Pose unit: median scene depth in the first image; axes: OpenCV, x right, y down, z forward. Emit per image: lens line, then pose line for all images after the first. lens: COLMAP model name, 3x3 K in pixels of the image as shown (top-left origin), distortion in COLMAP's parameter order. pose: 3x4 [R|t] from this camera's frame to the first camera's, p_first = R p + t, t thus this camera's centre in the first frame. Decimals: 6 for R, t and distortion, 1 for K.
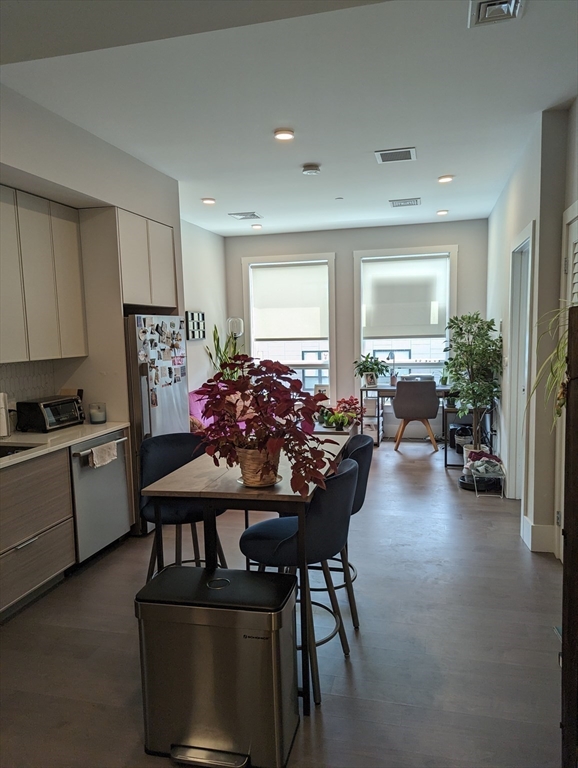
lens RADIAL K [[554.1, 0, 299.9], [0, 554.1, 383.7], [0, 0, 1]] dist [0.073865, -0.004257]
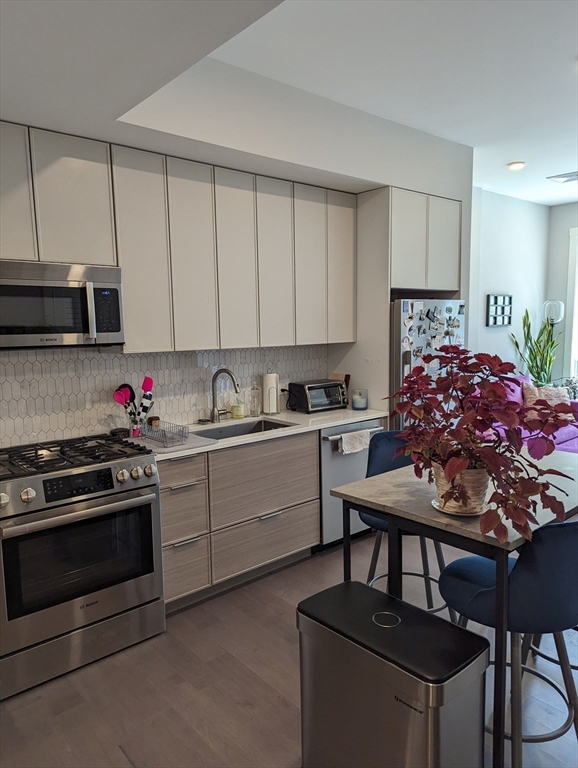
lens RADIAL K [[554.1, 0, 299.9], [0, 554.1, 383.7], [0, 0, 1]] dist [0.073865, -0.004257]
pose [[0.829308, 0.073964, -0.553875, 0.096602], [-0.059626, 0.997255, 0.043896, -0.012292], [0.555601, -0.003377, 0.831442, 0.119254]]
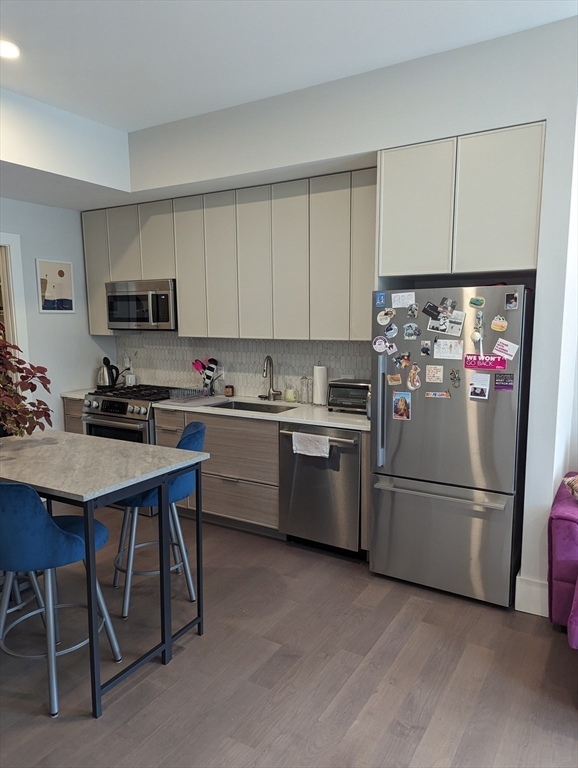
lens RADIAL K [[536.1, 0, 301.9], [0, 536.1, 391.9], [0, 0, 1]] dist [0.068749, -0.081214]
pose [[-0.278919, 0.157902, -0.947244, 0.451982], [-0.083877, 0.978614, 0.187829, -0.117592], [0.956645, 0.131841, -0.259710, 1.107481]]
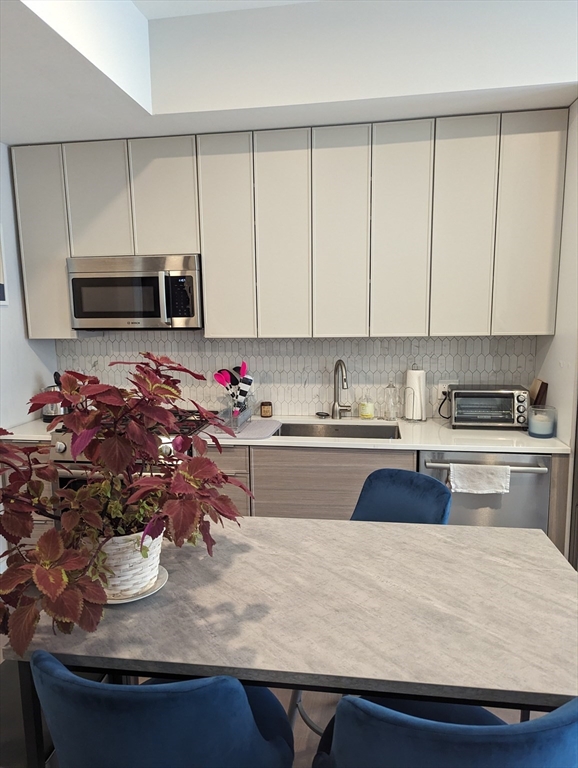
lens RADIAL K [[535.9, 0, 286.3], [0, 535.9, 386.6], [0, 0, 1]] dist [0.075430, -0.075638]
pose [[0.093404, 0.164967, -0.981866, 0.242872], [-0.085588, 0.983857, 0.157159, -0.064455], [0.991943, 0.069357, 0.106015, 0.627980]]
